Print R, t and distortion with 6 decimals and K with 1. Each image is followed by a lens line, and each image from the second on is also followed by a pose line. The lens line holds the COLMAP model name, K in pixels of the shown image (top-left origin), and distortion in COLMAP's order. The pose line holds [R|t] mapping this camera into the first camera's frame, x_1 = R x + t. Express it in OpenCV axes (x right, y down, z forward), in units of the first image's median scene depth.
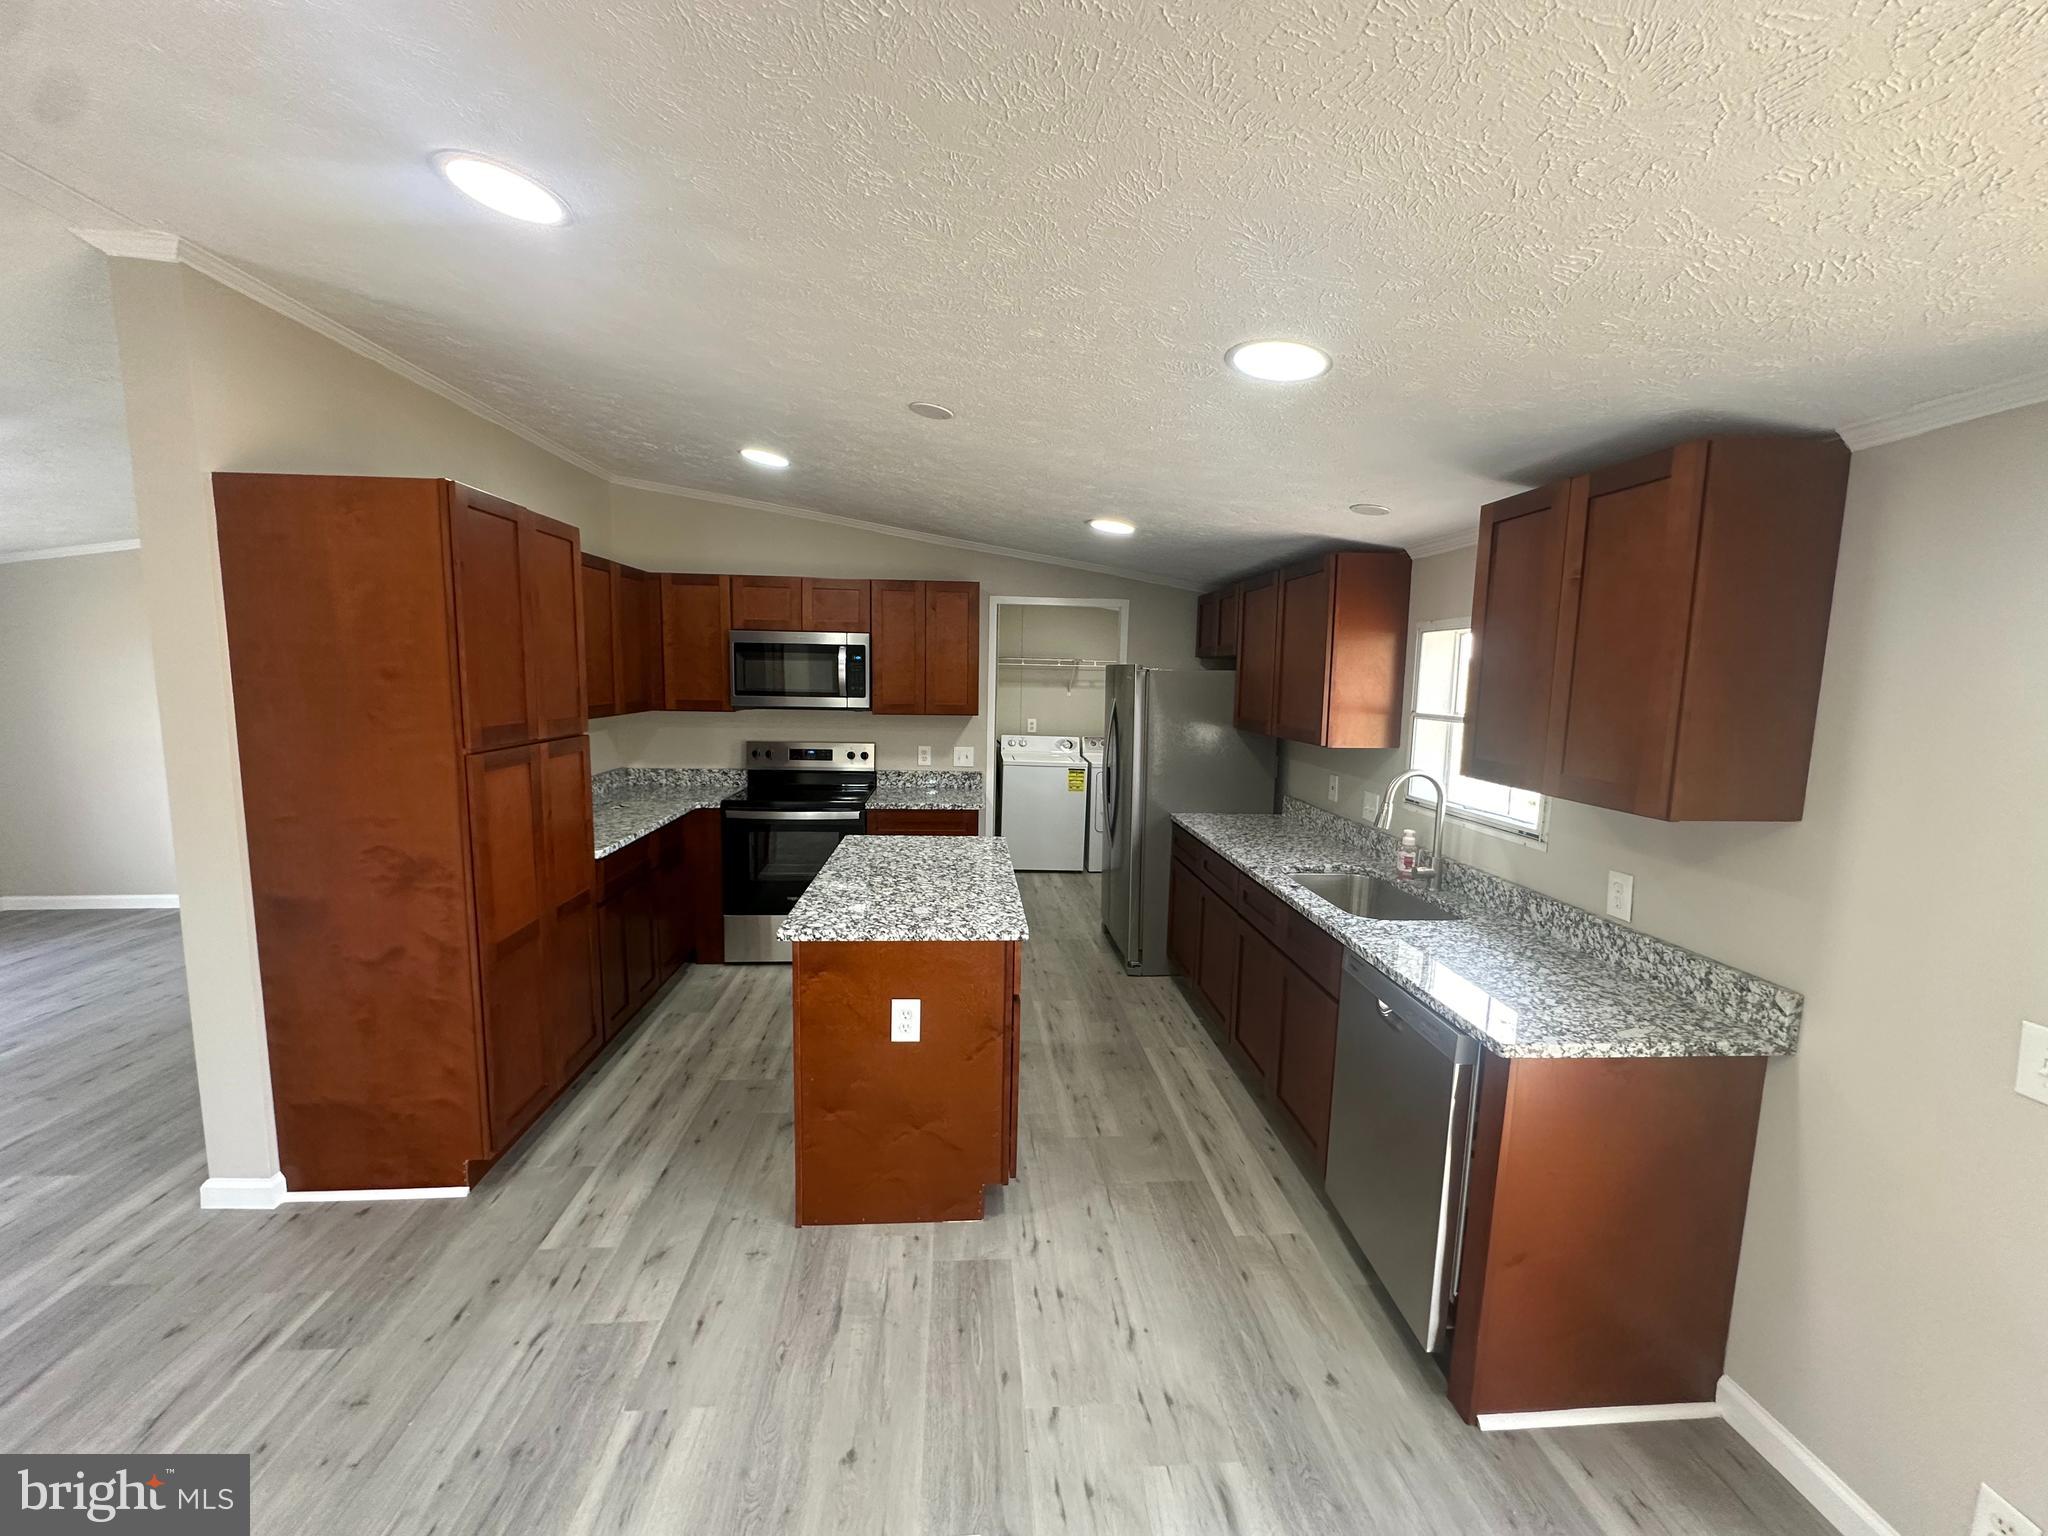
lens RADIAL K [[812.9, 0, 1024.0], [0, 812.9, 768.0], [0, 0, 1]] dist [-0.000241, -0.000465]
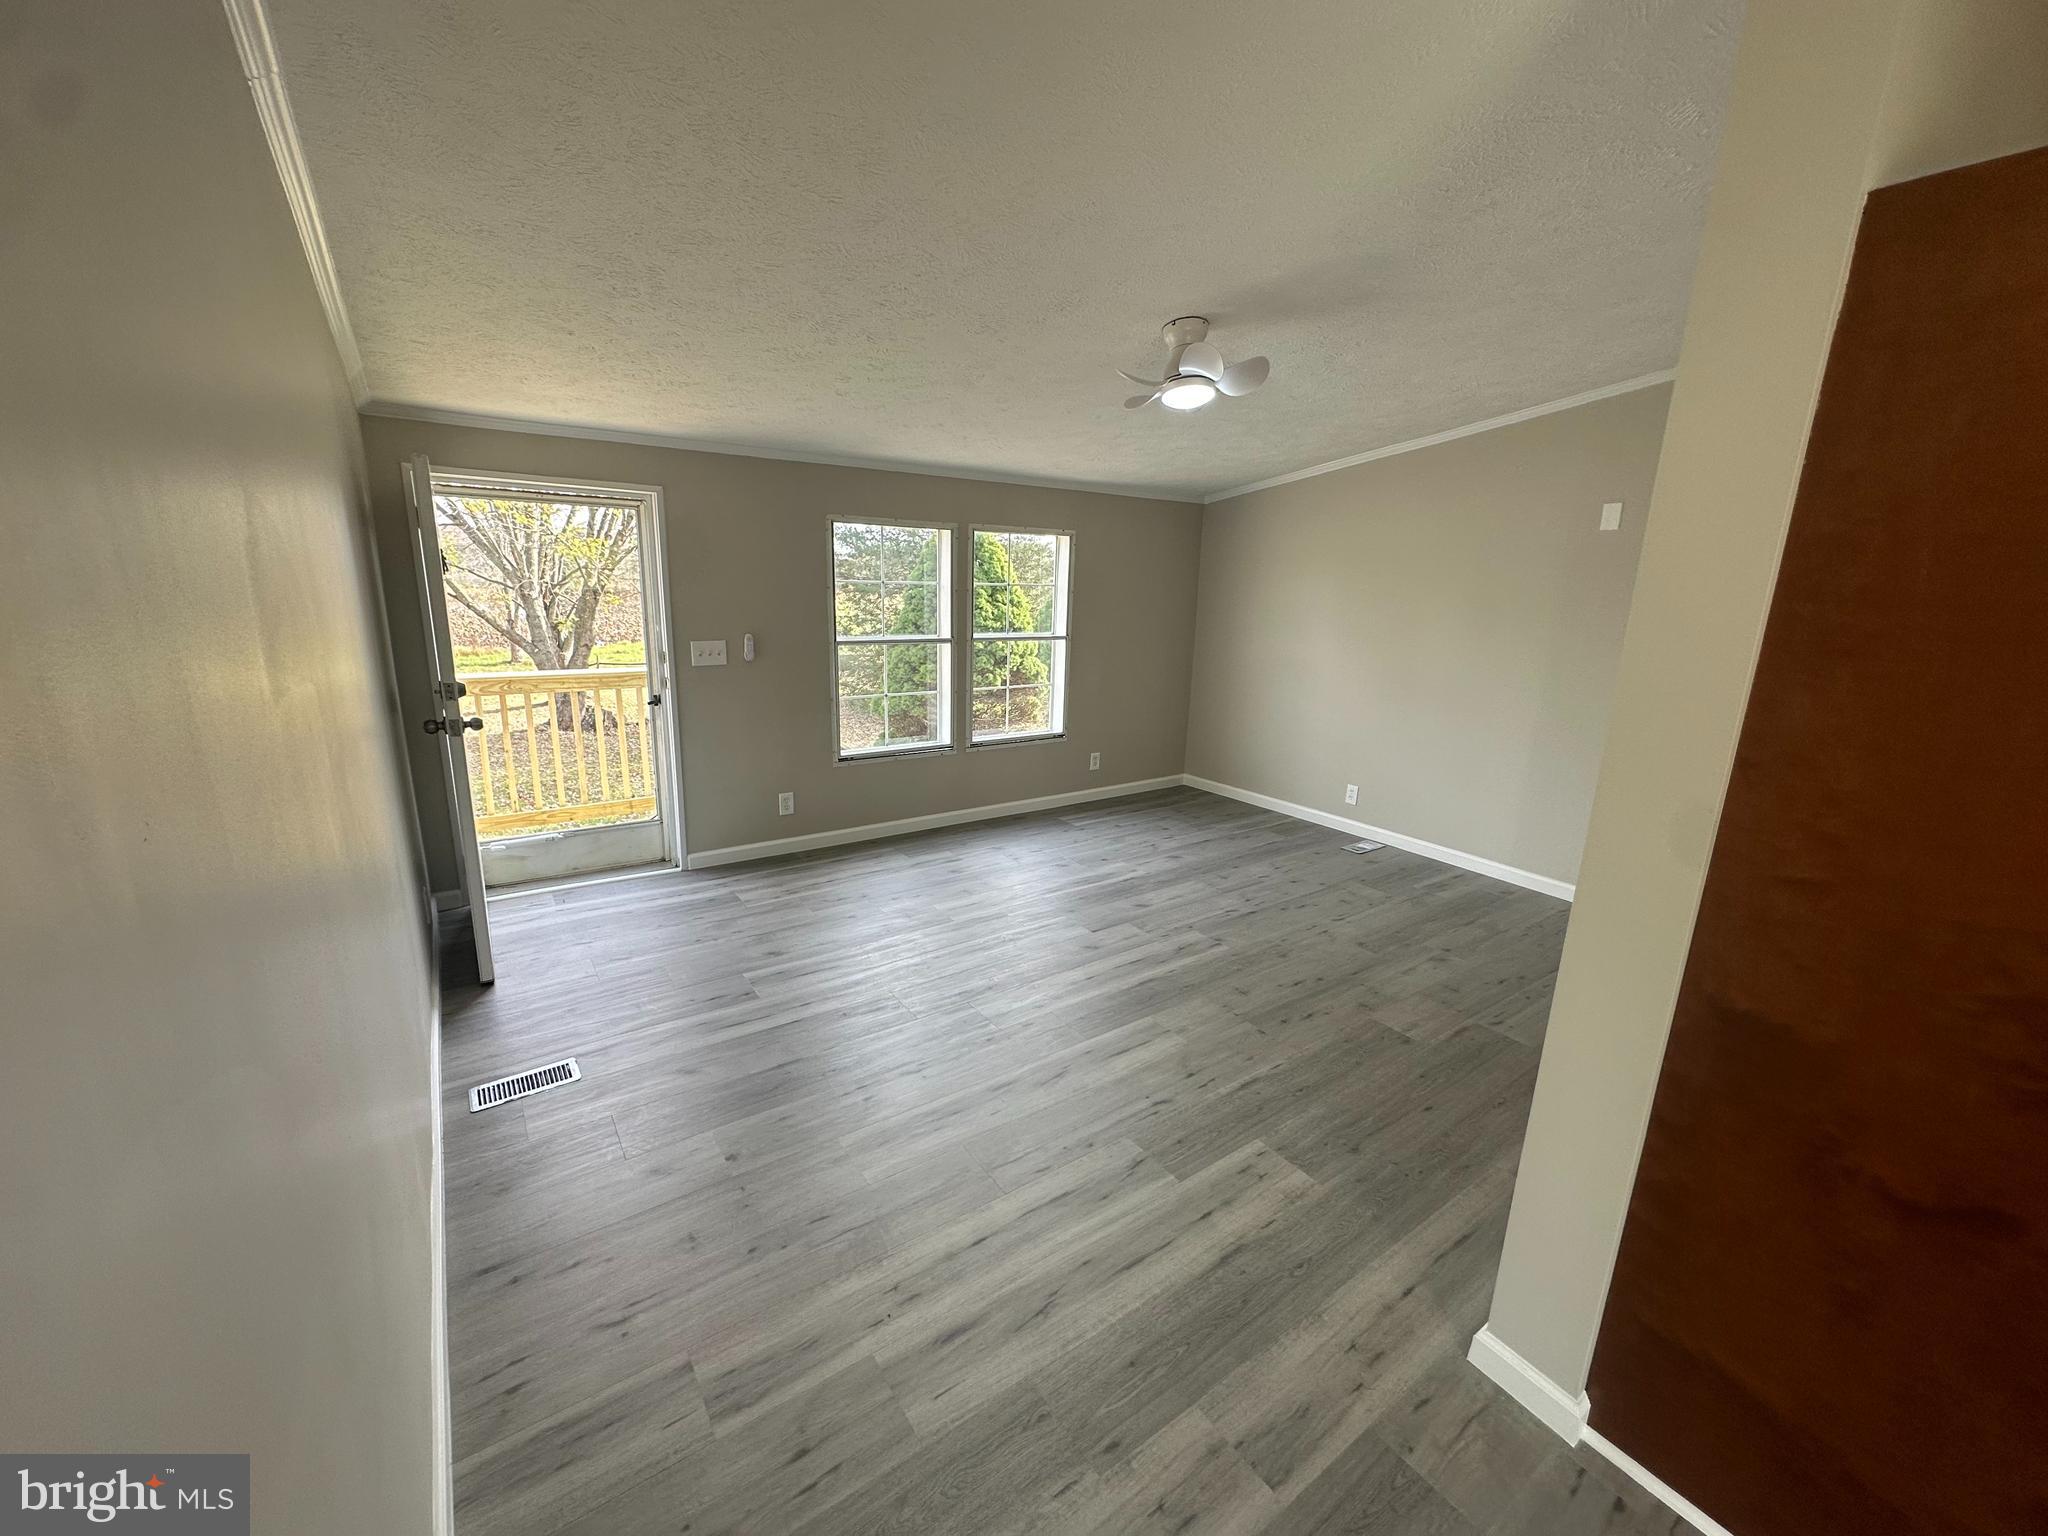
lens RADIAL K [[812.9, 0, 1024.0], [0, 812.9, 768.0], [0, 0, 1]] dist [-0.000241, -0.000465]
pose [[0.511432, 0.194542, -0.837013, -0.571447], [-0.119746, 0.980668, 0.154763, -0.024516], [0.850939, 0.021078, 0.524841, 0.224641]]
